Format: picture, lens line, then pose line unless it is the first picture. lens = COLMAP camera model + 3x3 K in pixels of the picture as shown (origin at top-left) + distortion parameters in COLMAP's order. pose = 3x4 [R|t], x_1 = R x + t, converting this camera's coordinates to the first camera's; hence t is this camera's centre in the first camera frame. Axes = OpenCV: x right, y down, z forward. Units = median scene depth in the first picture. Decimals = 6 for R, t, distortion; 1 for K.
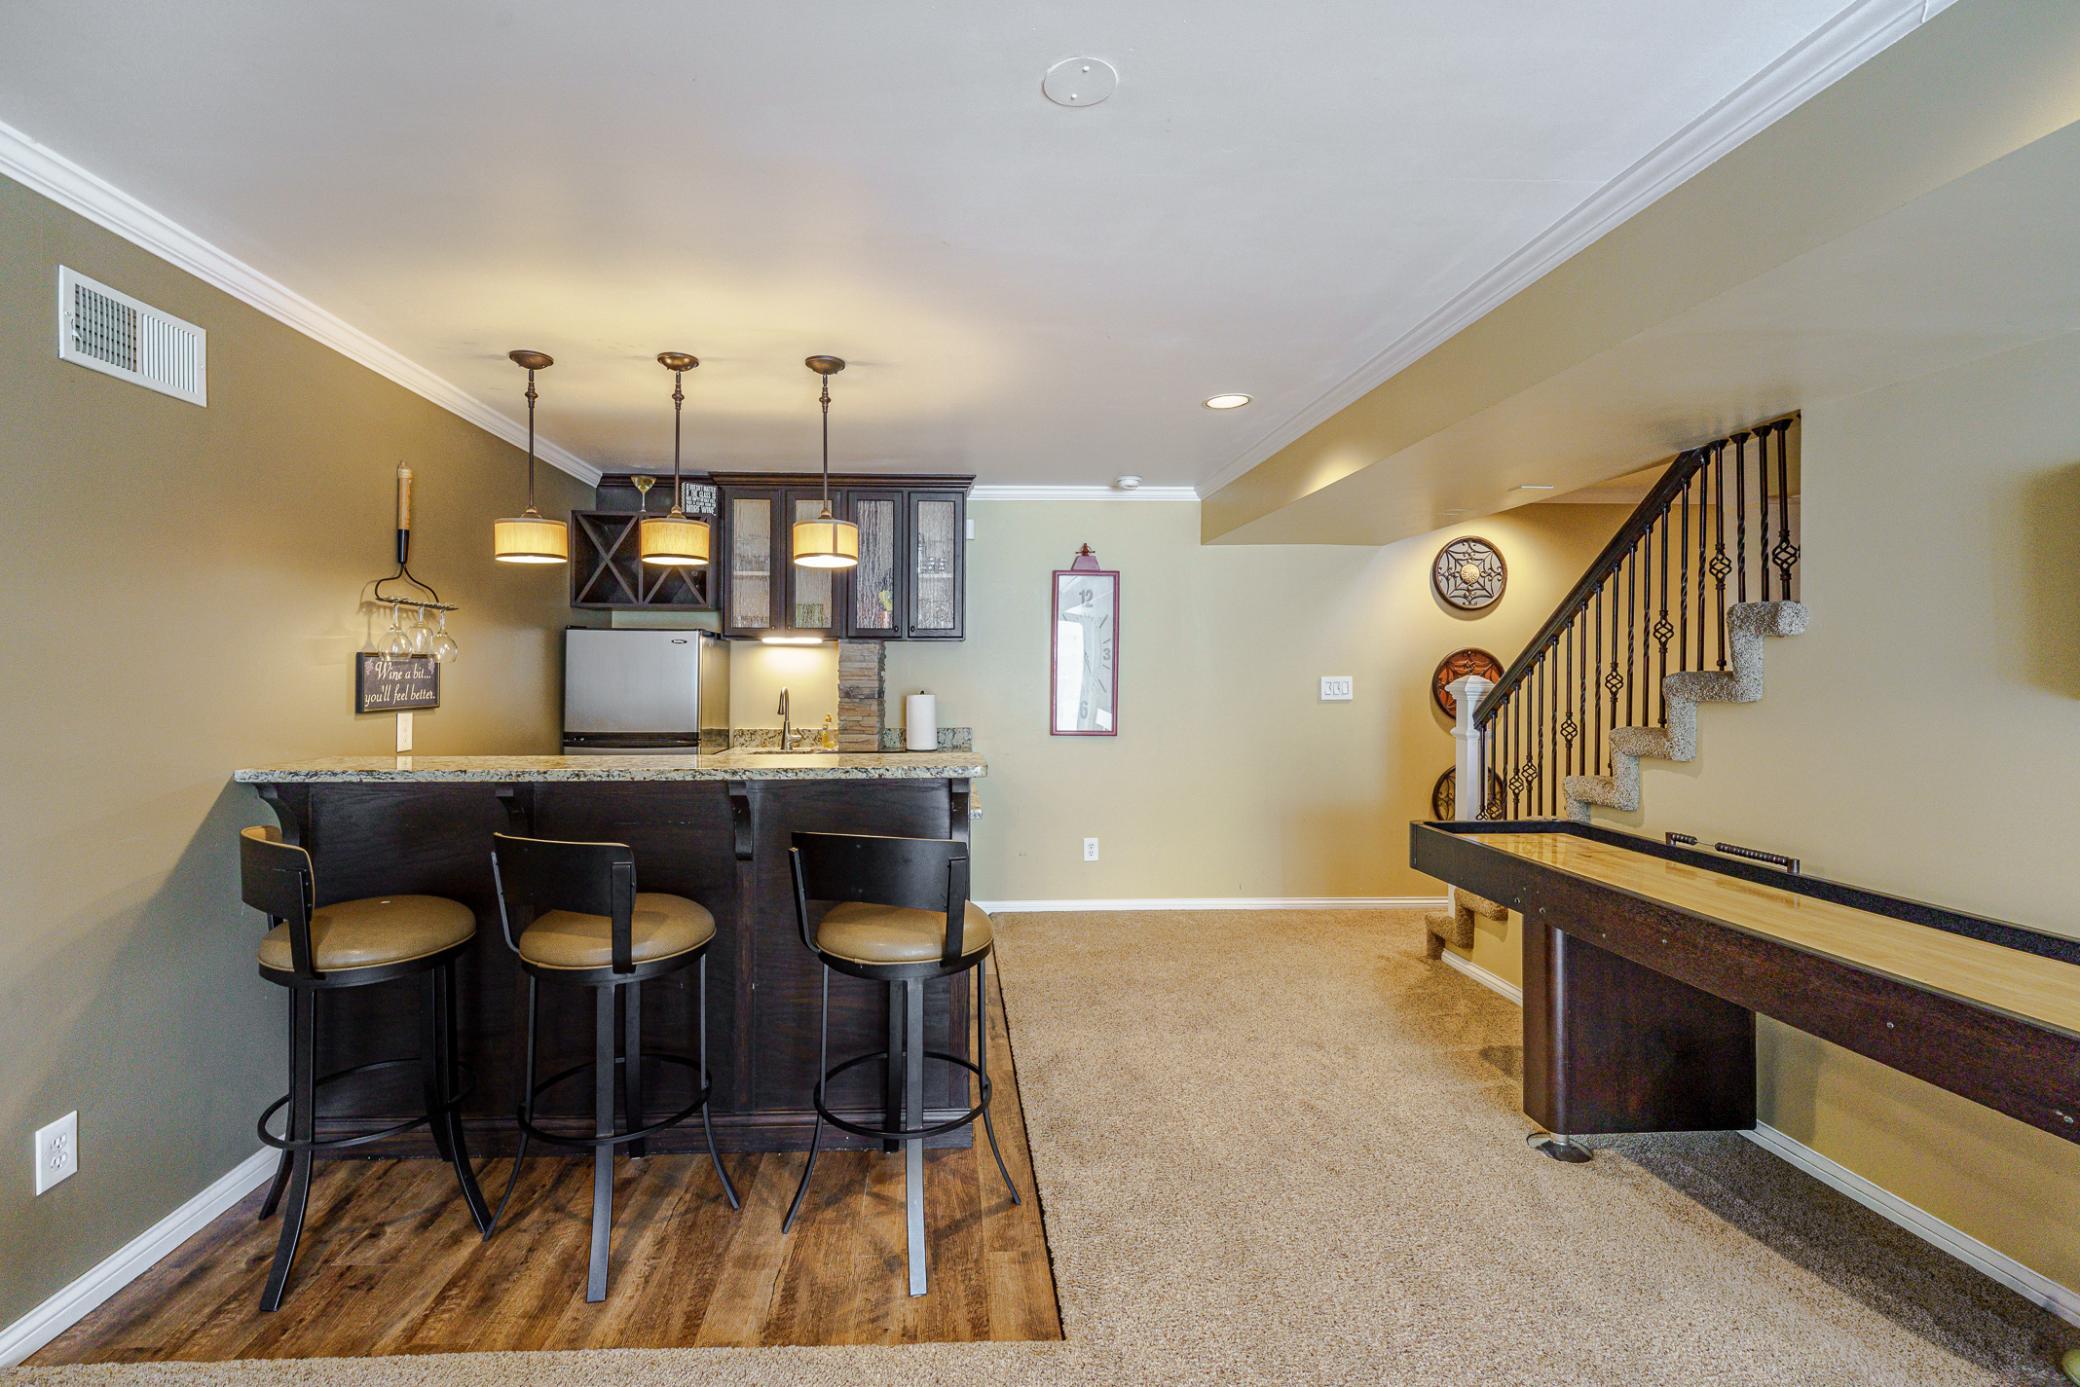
lens RADIAL K [[873.8, 0, 966.1], [0, 873.8, 657.6], [0, 0, 1]] dist [-0.000639, -0.002992]
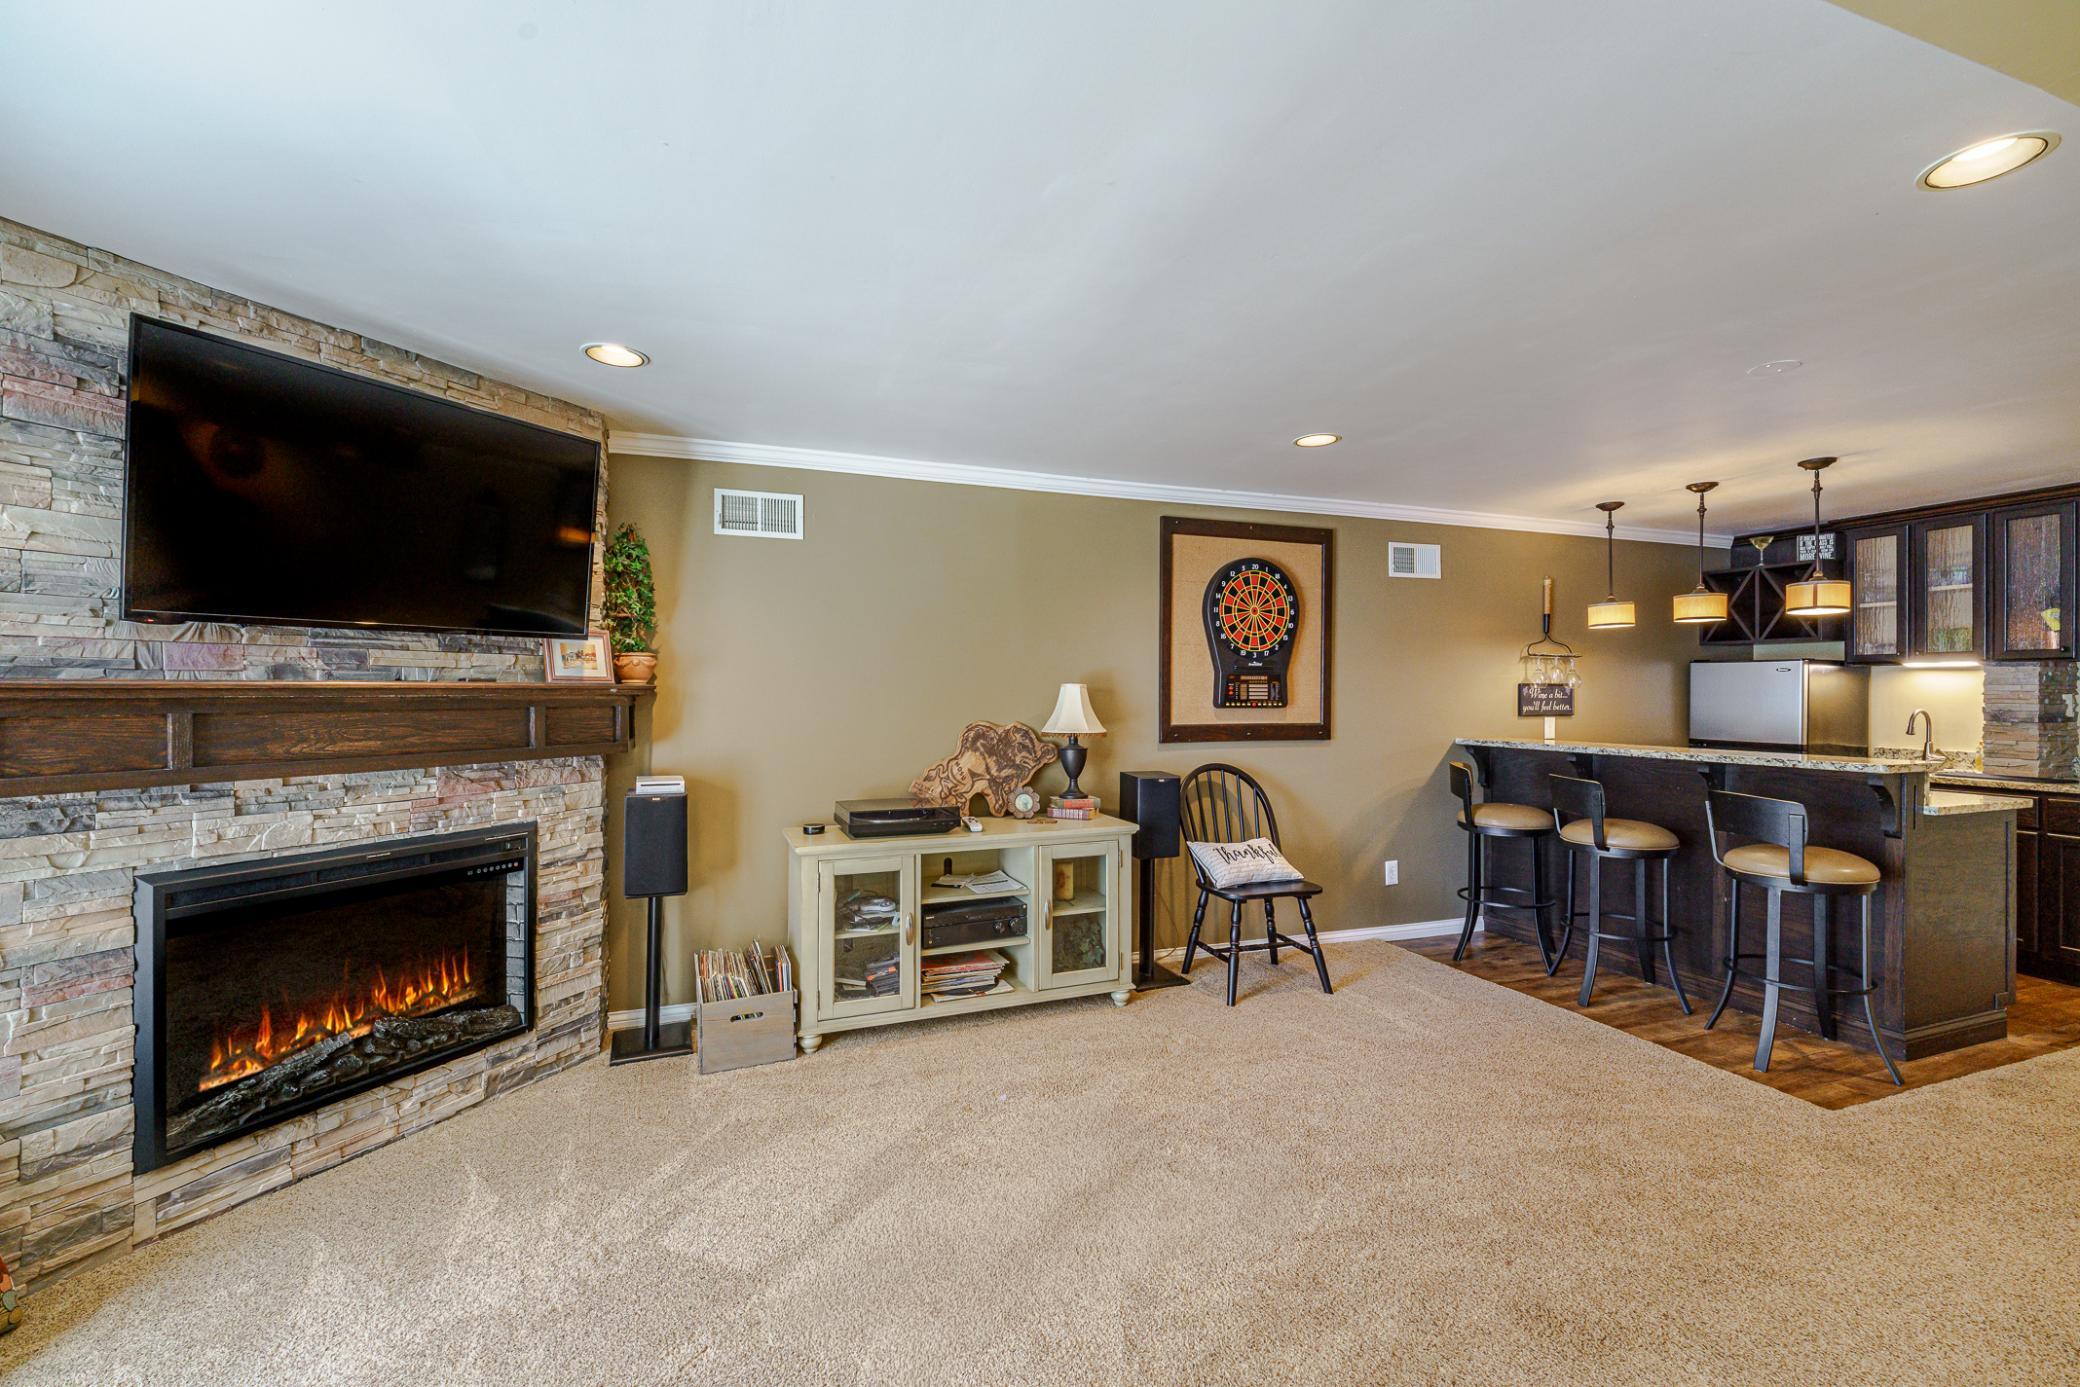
lens RADIAL K [[873.8, 0, 1030.8], [0, 873.8, 694.0], [0, 0, 1]] dist [-0.000639, -0.002992]
pose [[0.299981, 0.001878, -0.953943, 0.727014], [0.013529, 0.999889, 0.006222, -0.008743], [0.953849, -0.014772, 0.299922, -0.528701]]
